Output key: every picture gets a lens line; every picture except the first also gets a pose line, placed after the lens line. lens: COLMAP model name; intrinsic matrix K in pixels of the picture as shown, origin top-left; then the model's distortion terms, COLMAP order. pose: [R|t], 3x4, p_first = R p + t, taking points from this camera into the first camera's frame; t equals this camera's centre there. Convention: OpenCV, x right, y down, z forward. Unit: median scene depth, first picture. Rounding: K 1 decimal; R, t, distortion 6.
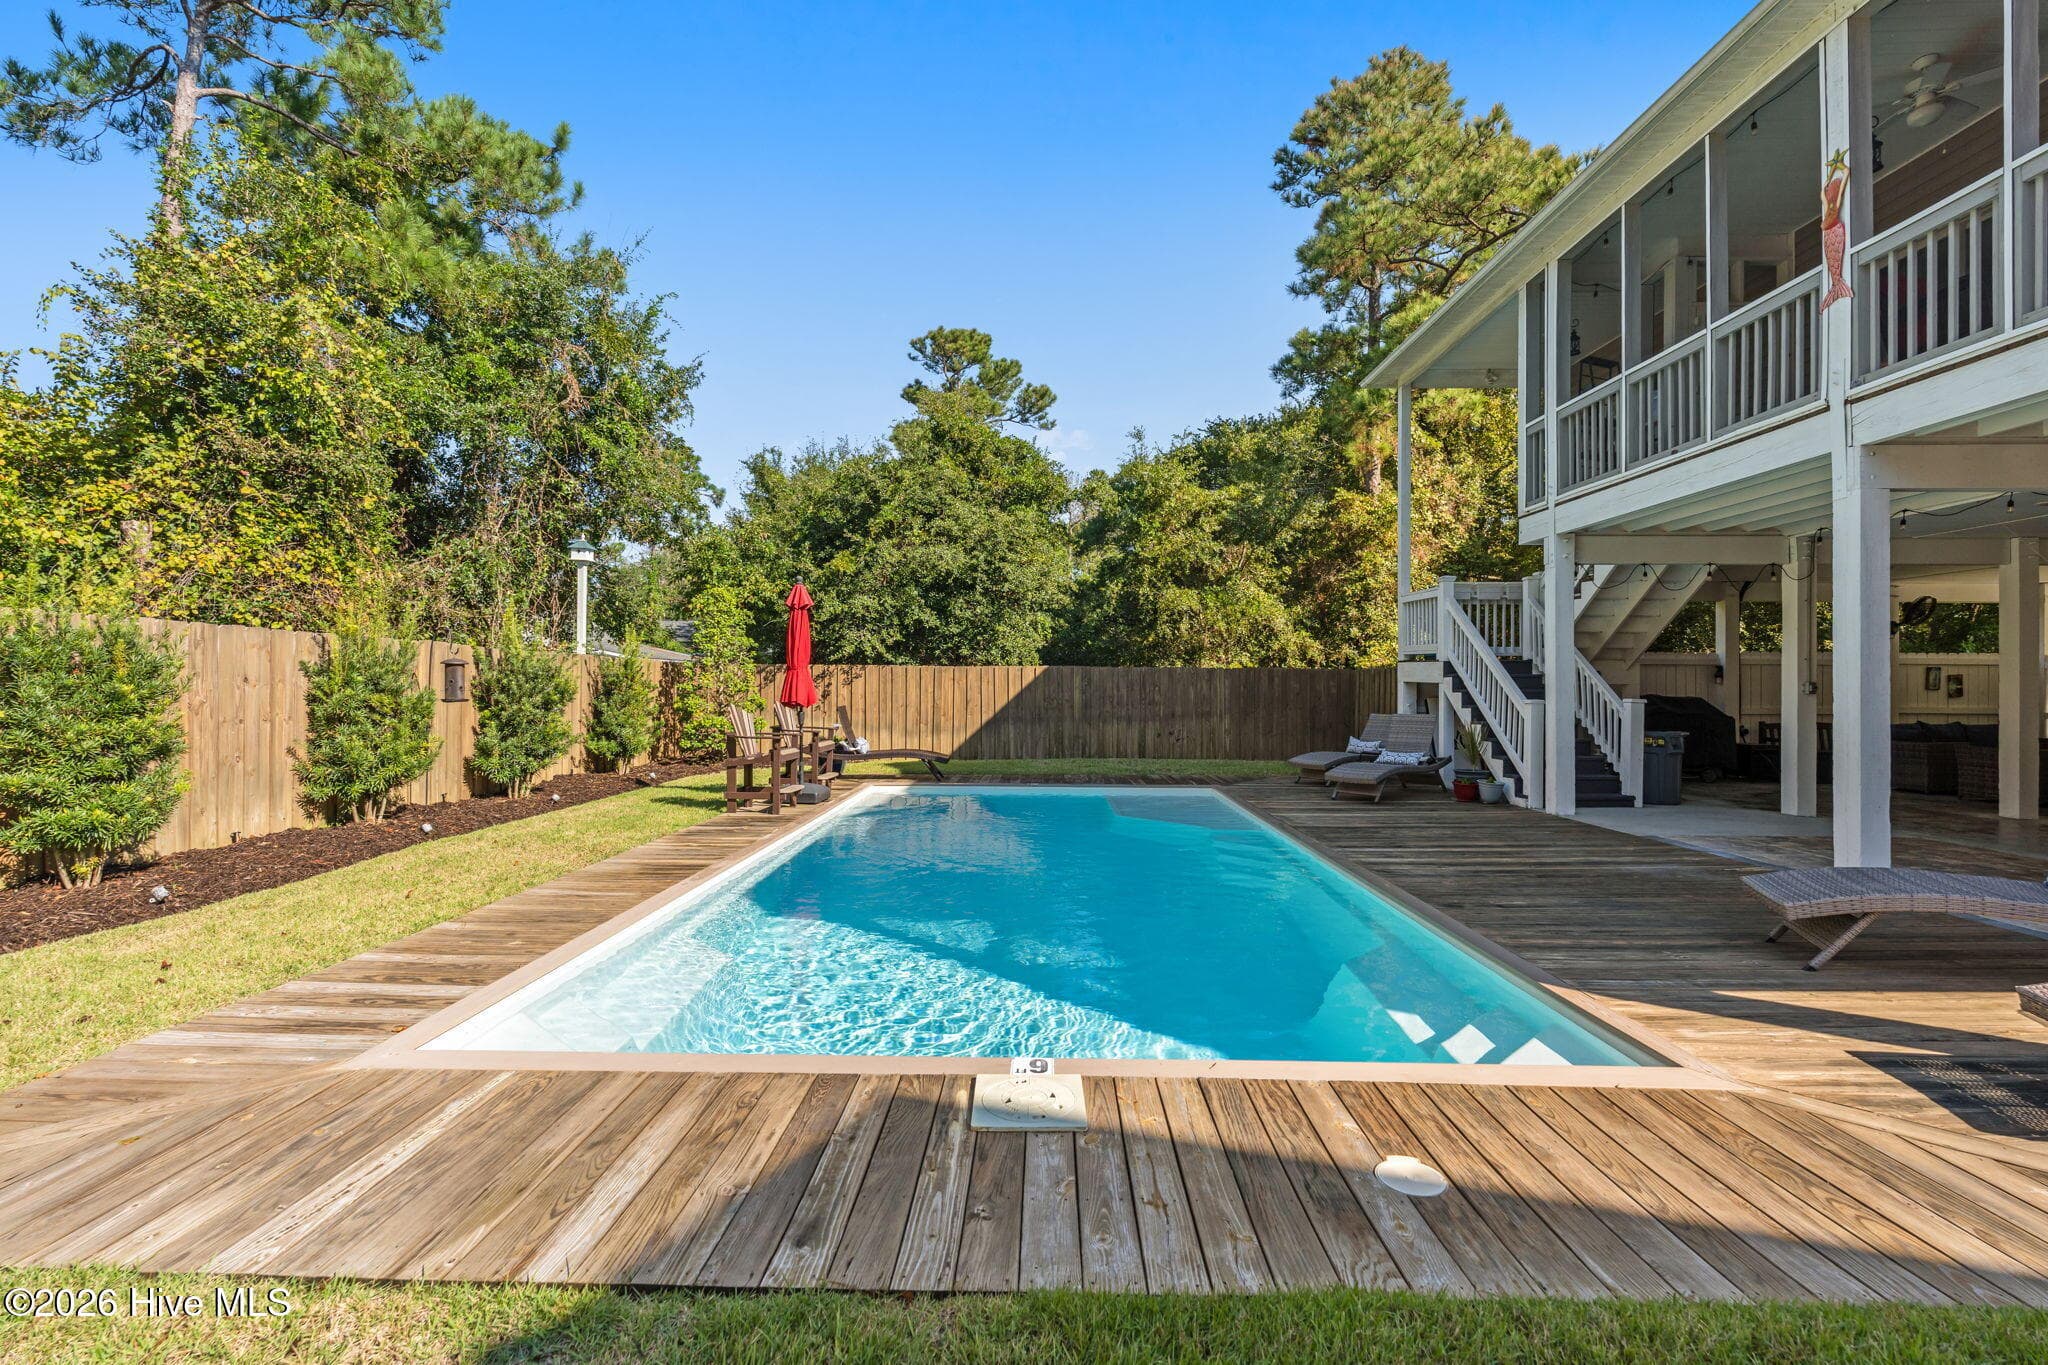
lens RADIAL K [[895.3, 0, 1017.4], [0, 895.3, 657.9], [0, 0, 1]] dist [-0.004480, -0.000164]
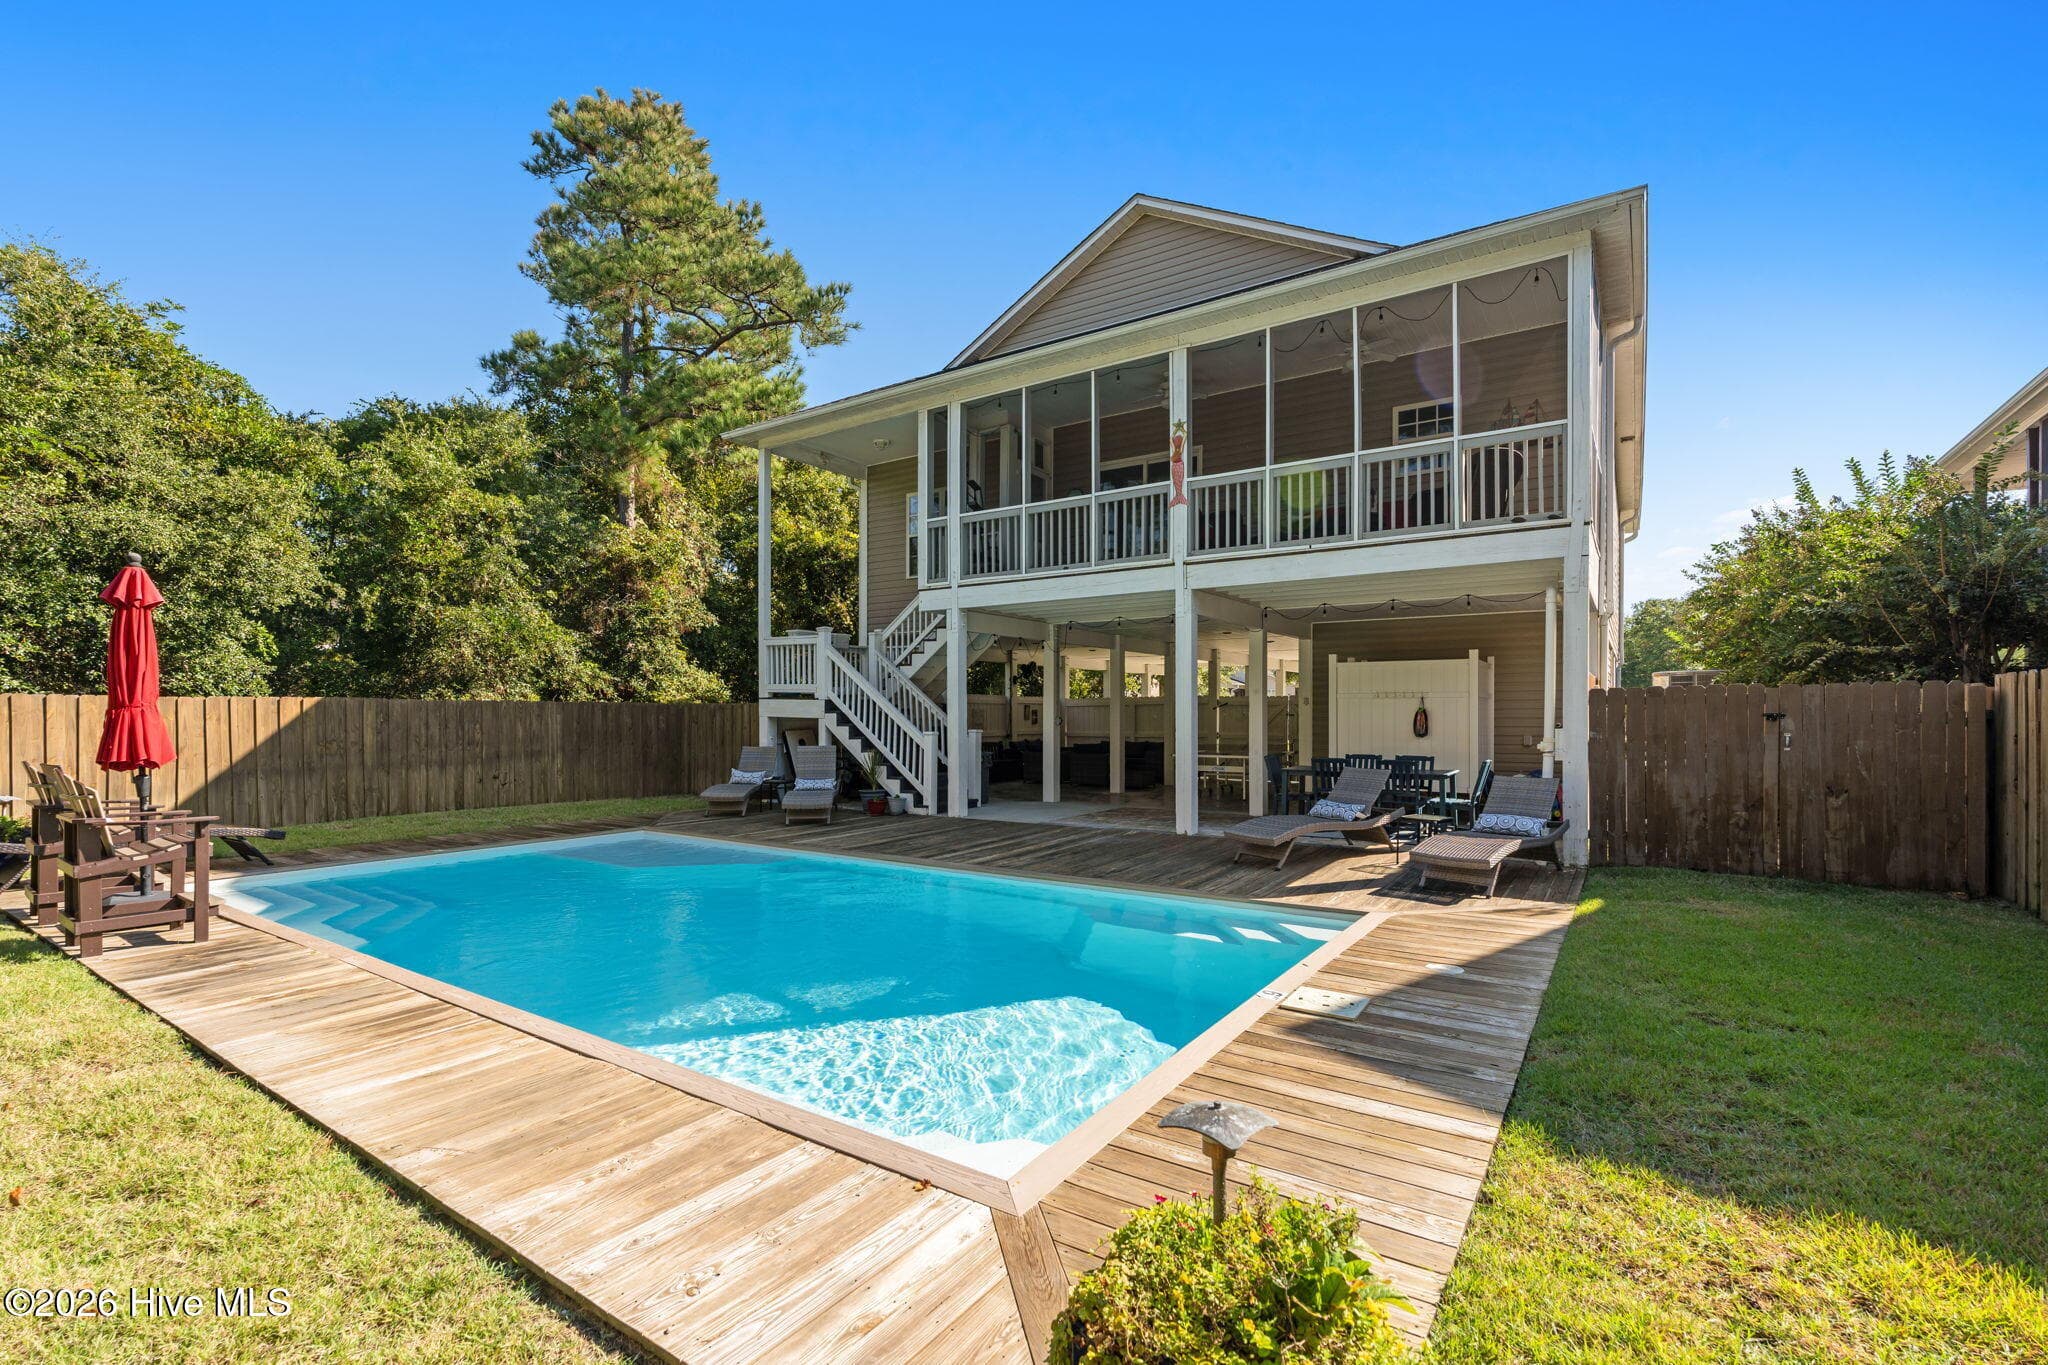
lens RADIAL K [[908.9, 0, 1017.2], [0, 908.9, 690.1], [0, 0, 1]] dist [-0.004771, -0.000032]
pose [[0.543465, 0.017714, 0.839245, -0.481409], [-0.022710, 0.999722, -0.006395, -0.008611], [-0.839125, -0.015584, 0.543716, 0.177865]]
